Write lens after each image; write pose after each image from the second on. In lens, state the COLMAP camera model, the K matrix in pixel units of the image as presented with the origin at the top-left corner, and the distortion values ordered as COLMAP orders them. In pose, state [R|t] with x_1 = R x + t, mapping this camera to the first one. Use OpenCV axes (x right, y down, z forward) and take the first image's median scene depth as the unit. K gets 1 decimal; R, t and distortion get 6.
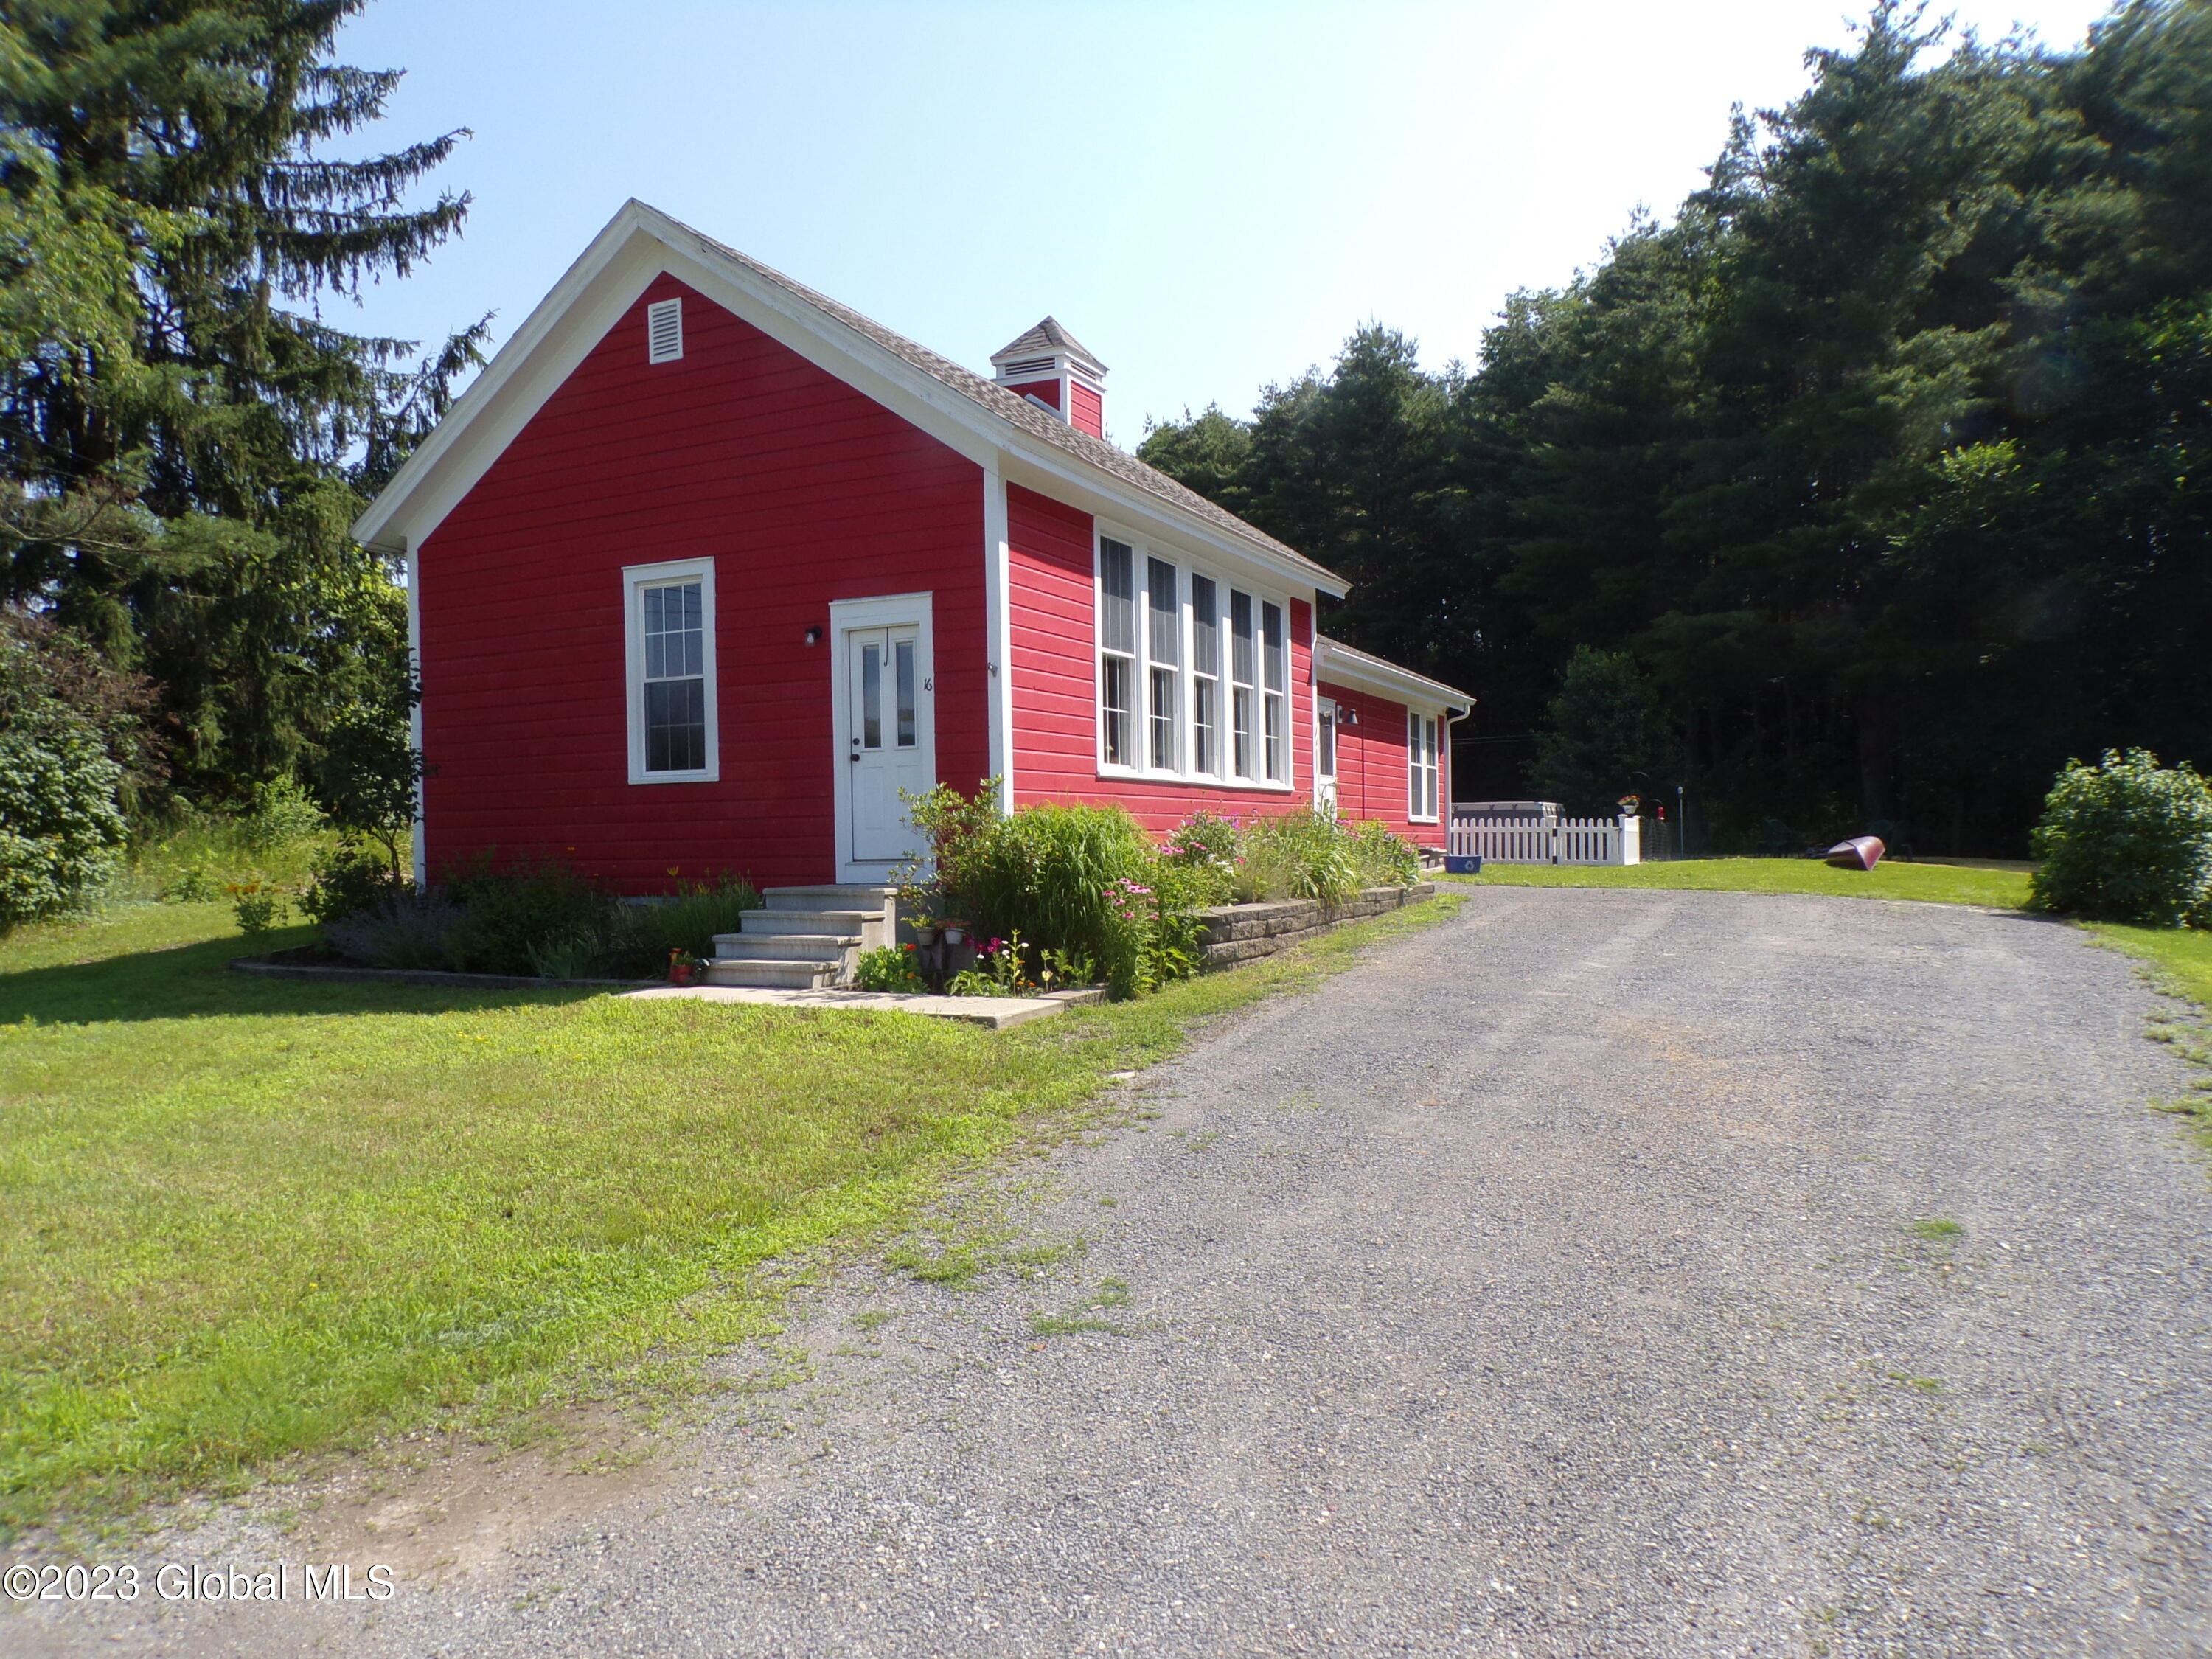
lens RADIAL K [[1489.7, 0, 1107.5], [0, 1489.7, 839.8], [0, 0, 1]] dist [-0.002973, 0.005941]
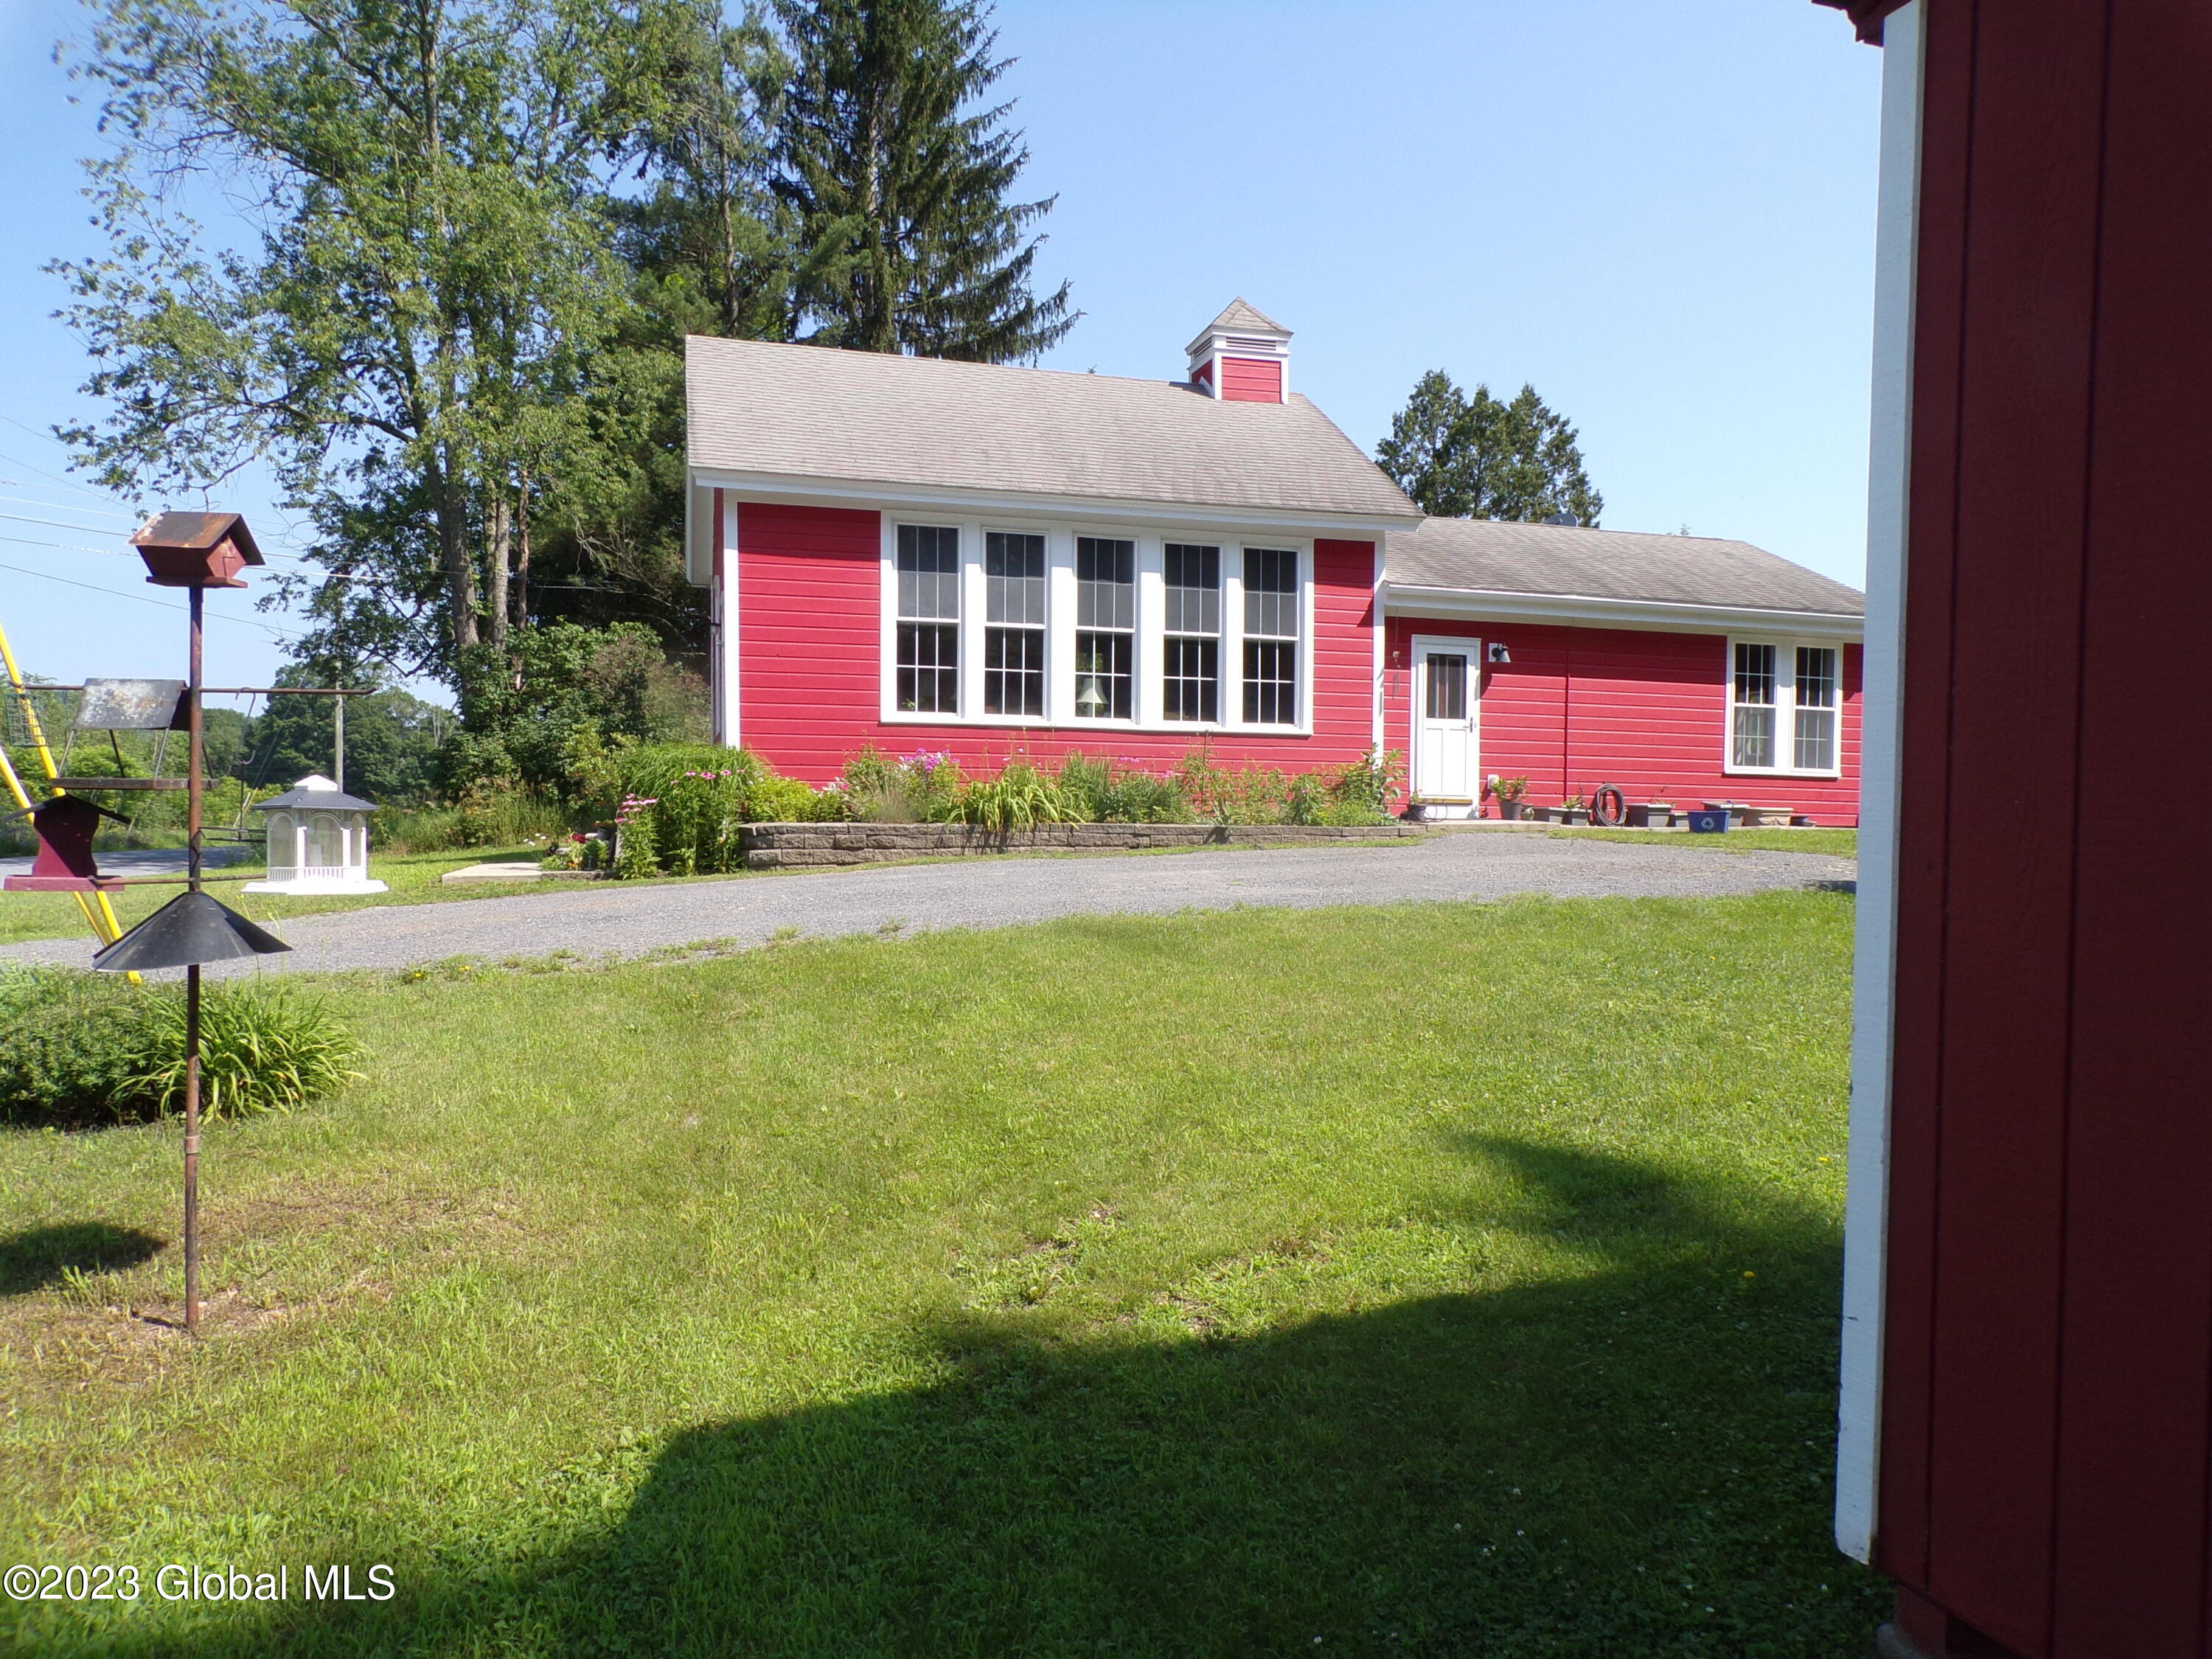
lens RADIAL K [[1489.7, 0, 1107.5], [0, 1489.7, 839.8], [0, 0, 1]] dist [-0.002973, 0.005941]
pose [[0.679281, 0.033696, -0.733104, 1.006006], [-0.020408, 0.999426, 0.027028, 0.017280], [0.733594, -0.003398, 0.679579, 0.291531]]
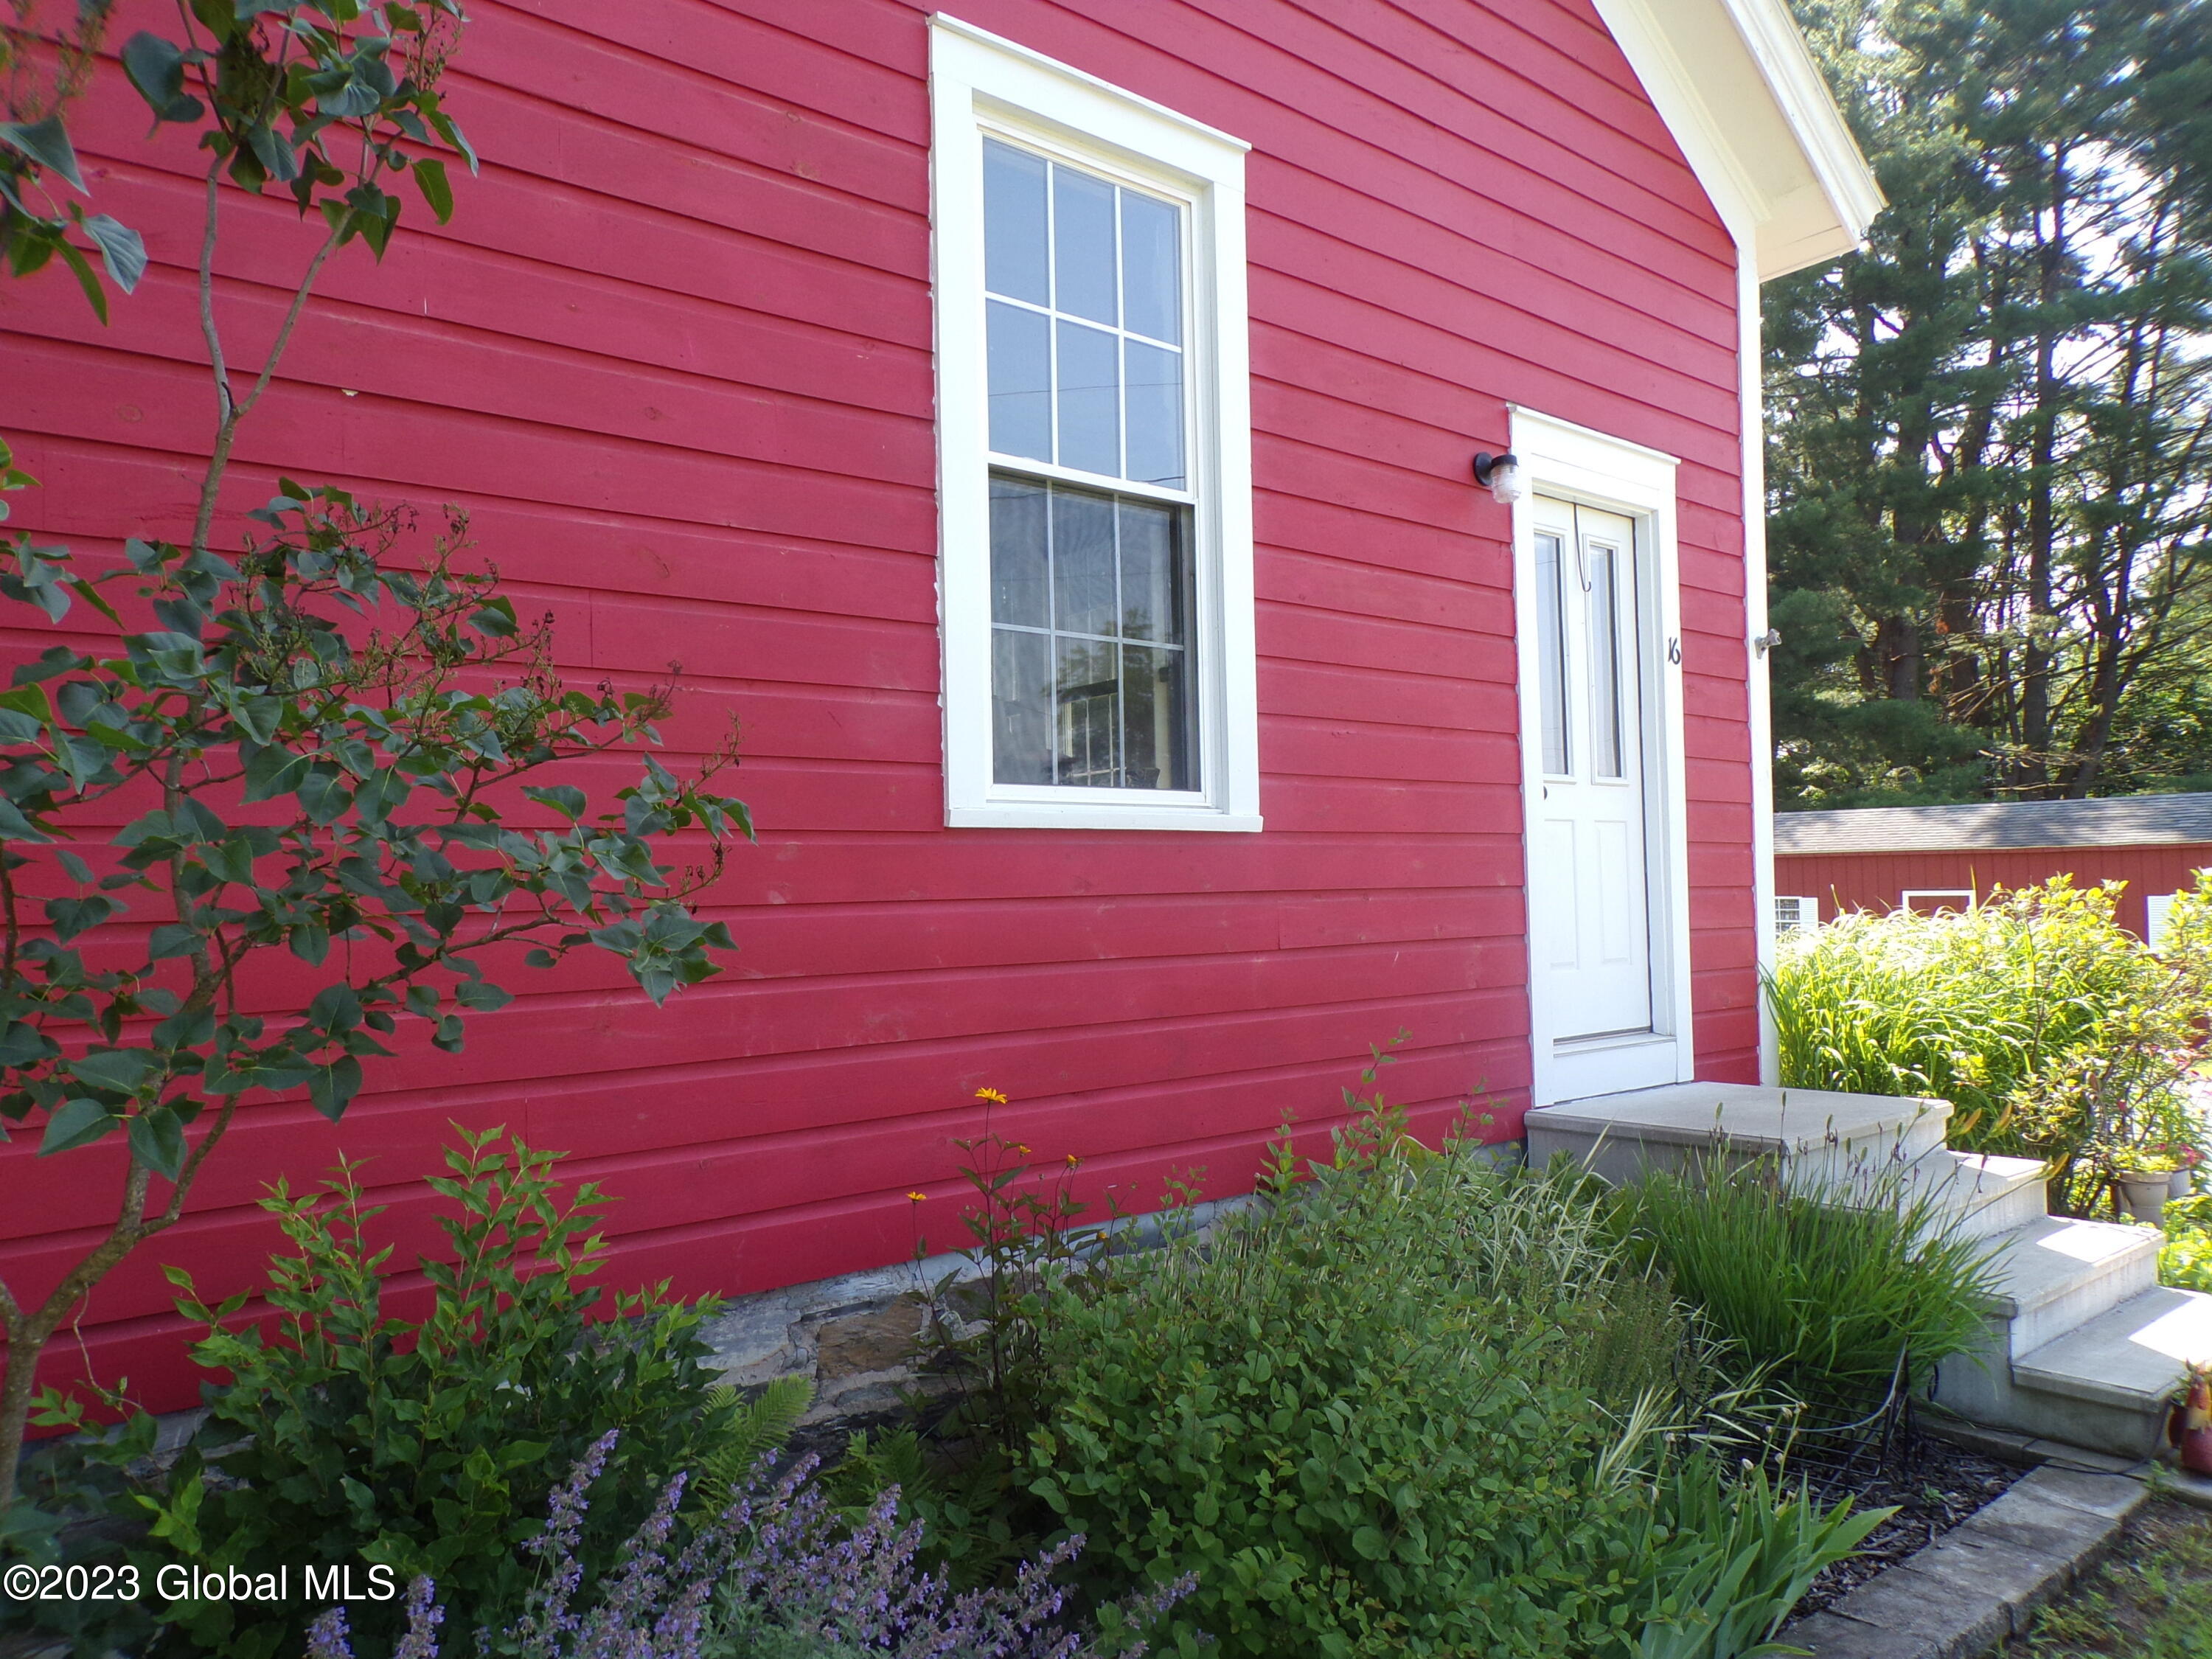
lens RADIAL K [[1489.7, 0, 1107.5], [0, 1489.7, 839.8], [0, 0, 1]] dist [-0.002973, 0.005941]
pose [[0.416315, 0.036224, 0.908498, -0.549682], [0.005564, 0.999086, -0.042386, -0.023283], [-0.909203, 0.022701, 0.415733, 0.863813]]
